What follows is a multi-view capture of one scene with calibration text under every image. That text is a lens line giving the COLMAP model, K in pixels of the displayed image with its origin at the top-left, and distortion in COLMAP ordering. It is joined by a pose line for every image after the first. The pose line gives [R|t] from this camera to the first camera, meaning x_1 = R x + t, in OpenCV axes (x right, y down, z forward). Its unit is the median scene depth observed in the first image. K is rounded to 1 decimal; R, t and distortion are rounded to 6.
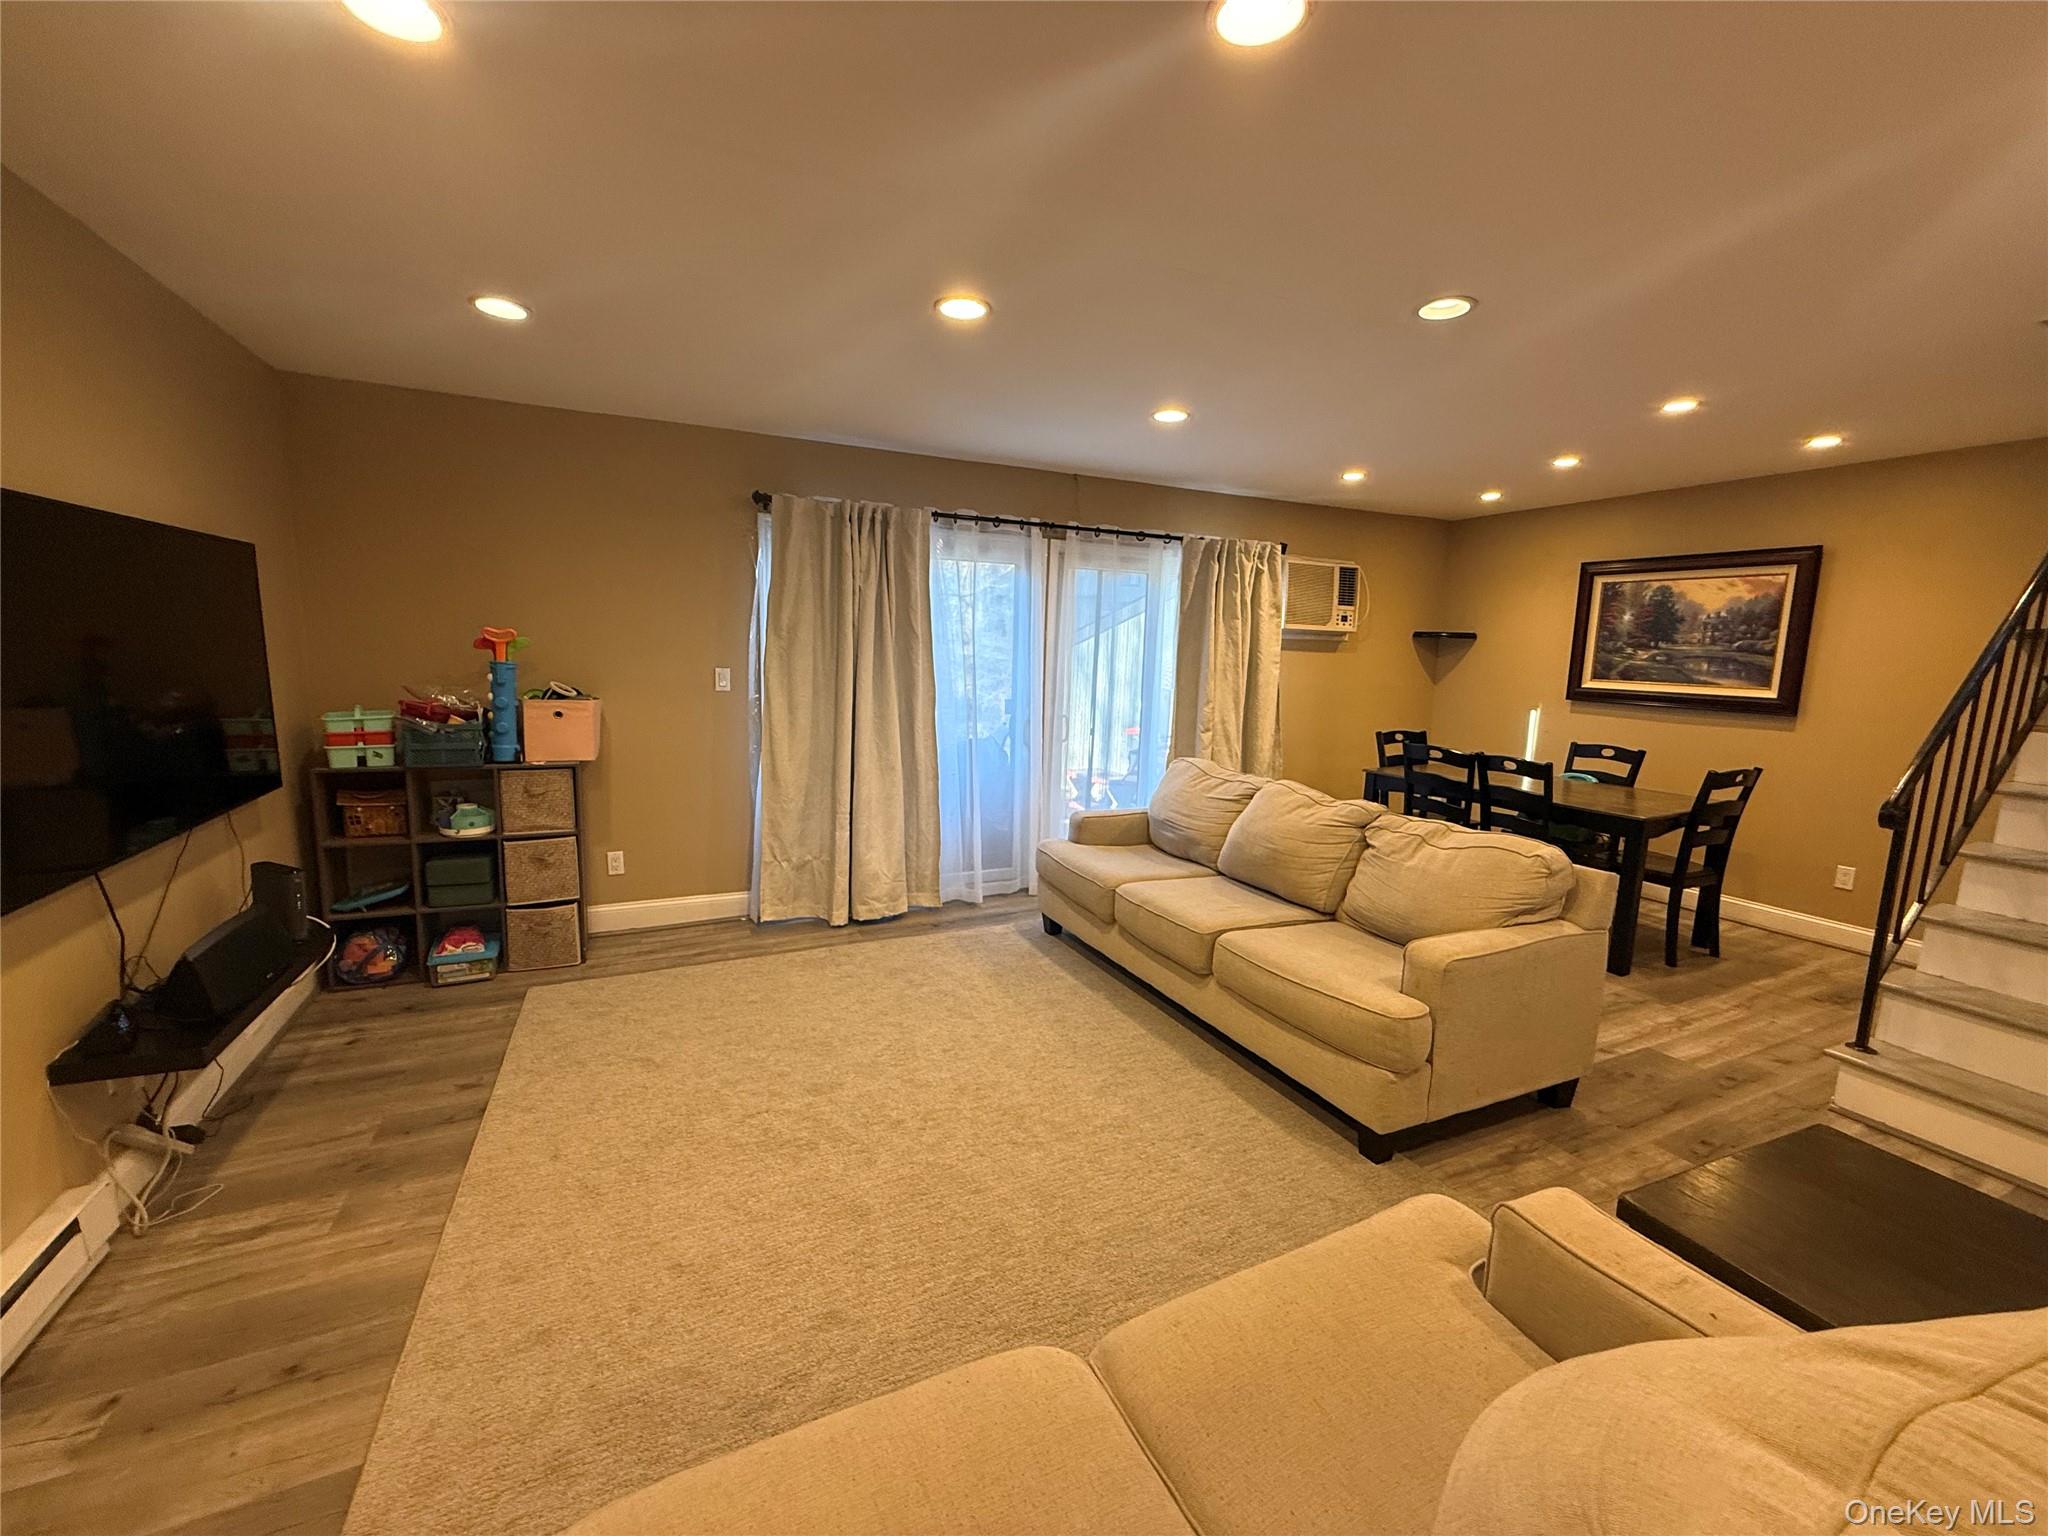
lens RADIAL K [[819.8, 0, 1019.4], [0, 819.8, 770.1], [0, 0, 1]] dist [0.003016, -0.000057]
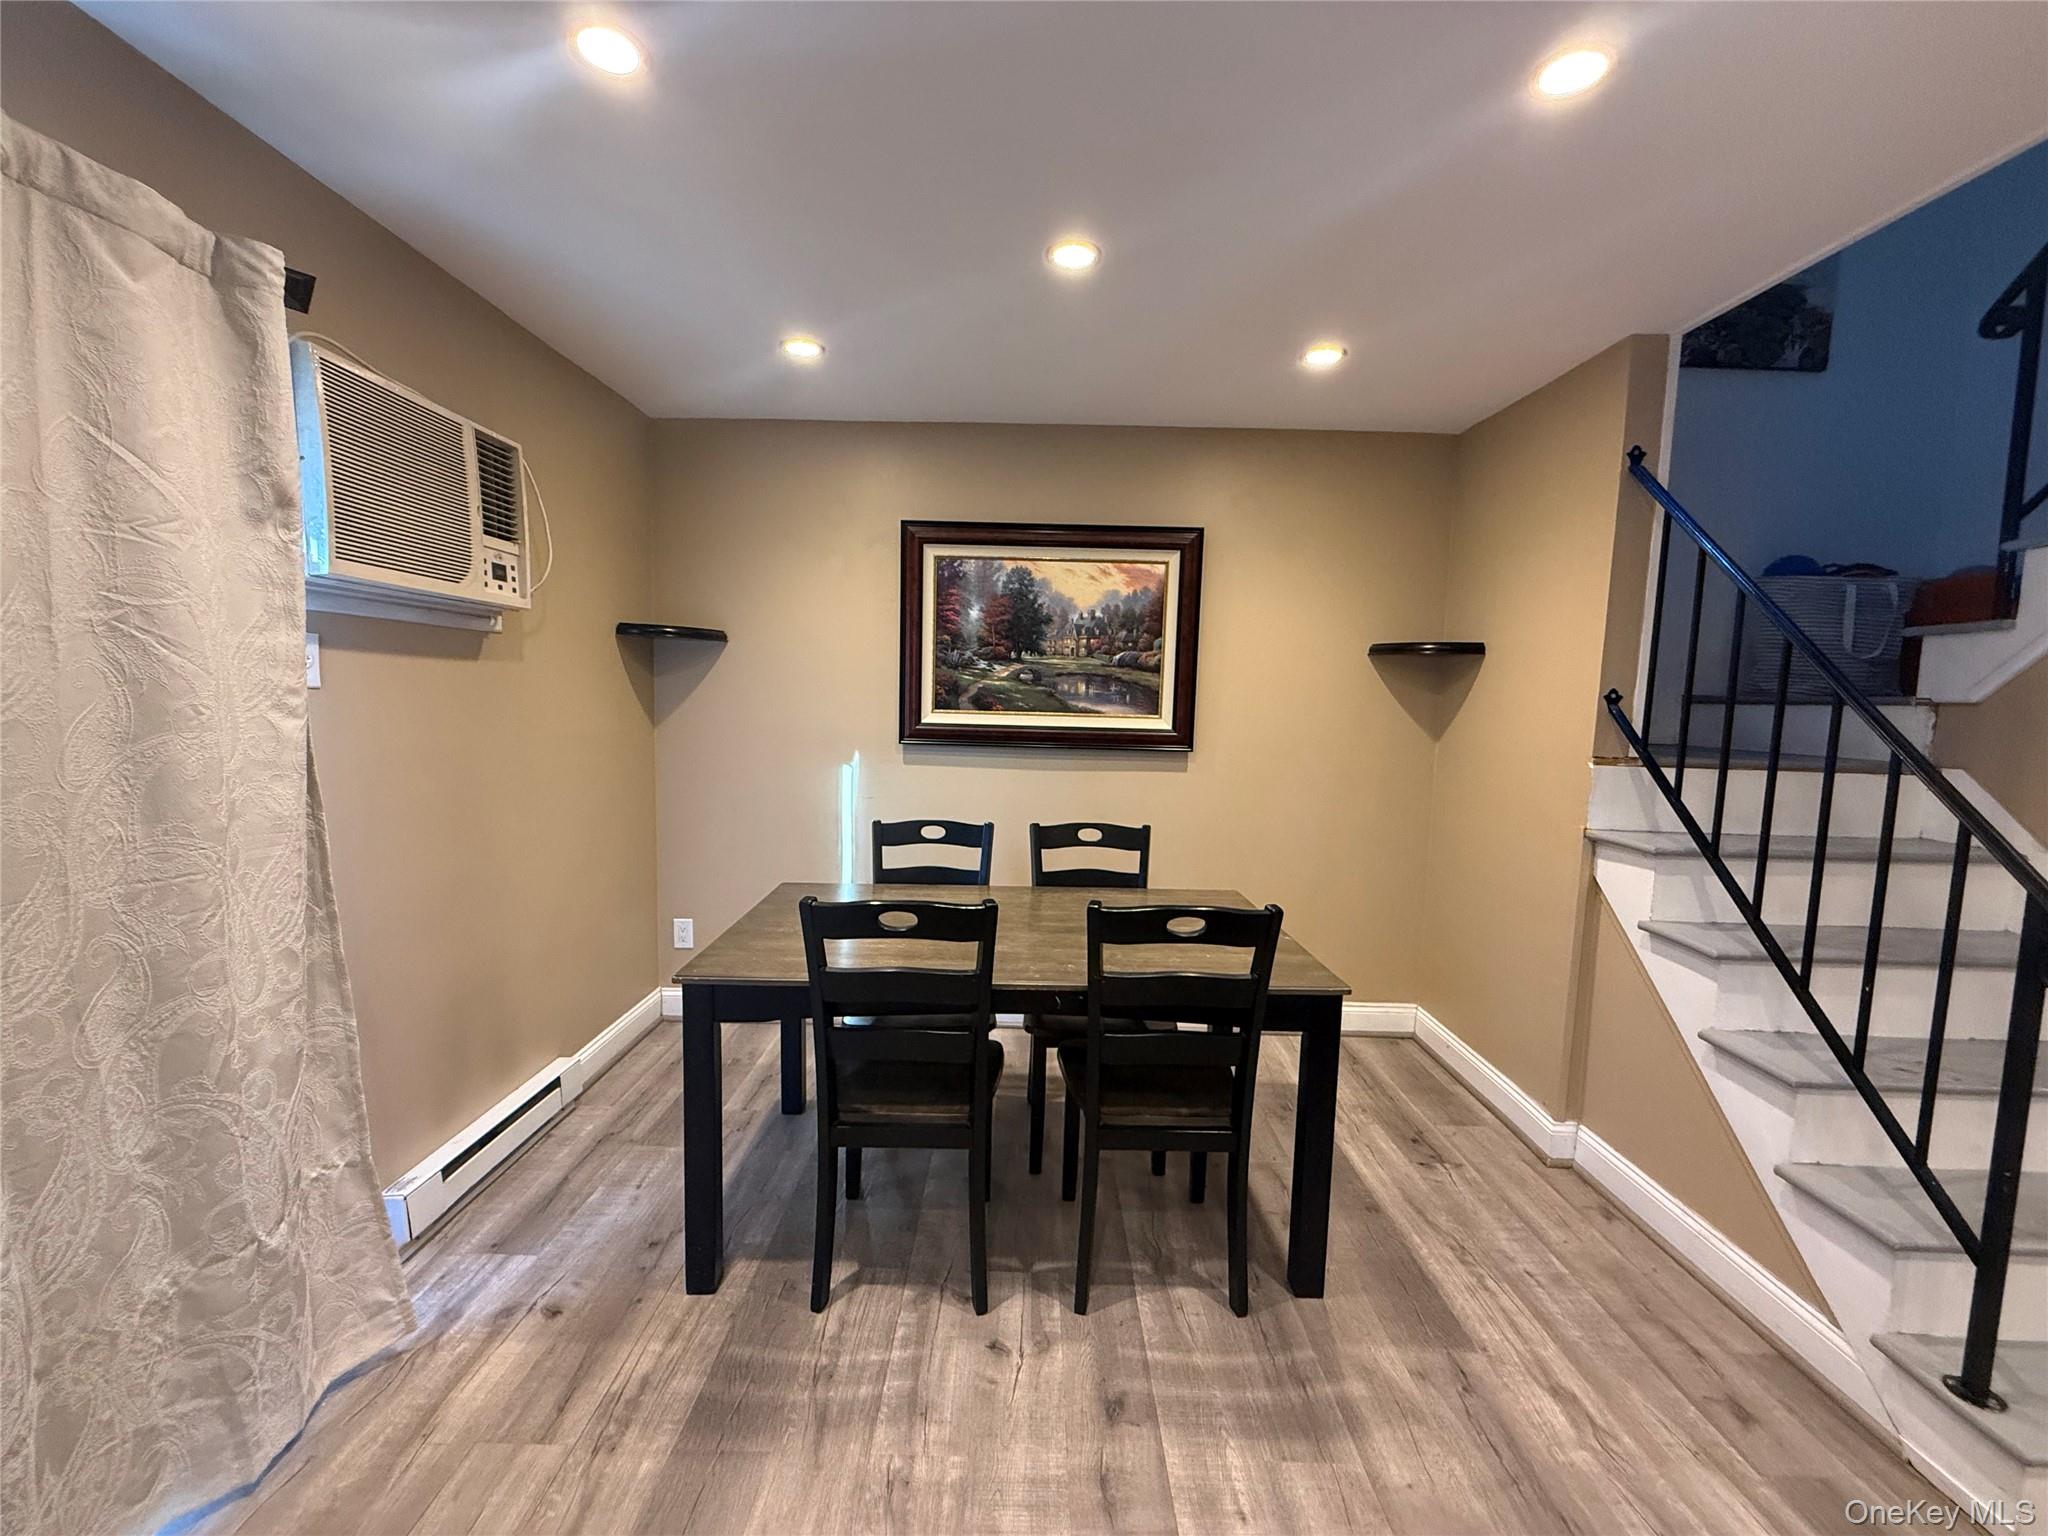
lens RADIAL K [[819.8, 0, 1012.3], [0, 819.8, 774.7], [0, 0, 1]] dist [0.003016, -0.000057]
pose [[0.455557, -0.095635, 0.885054, 0.191598], [0.121525, 0.991586, 0.044595, -0.096926], [-0.881873, 0.087241, 0.463346, 0.783126]]
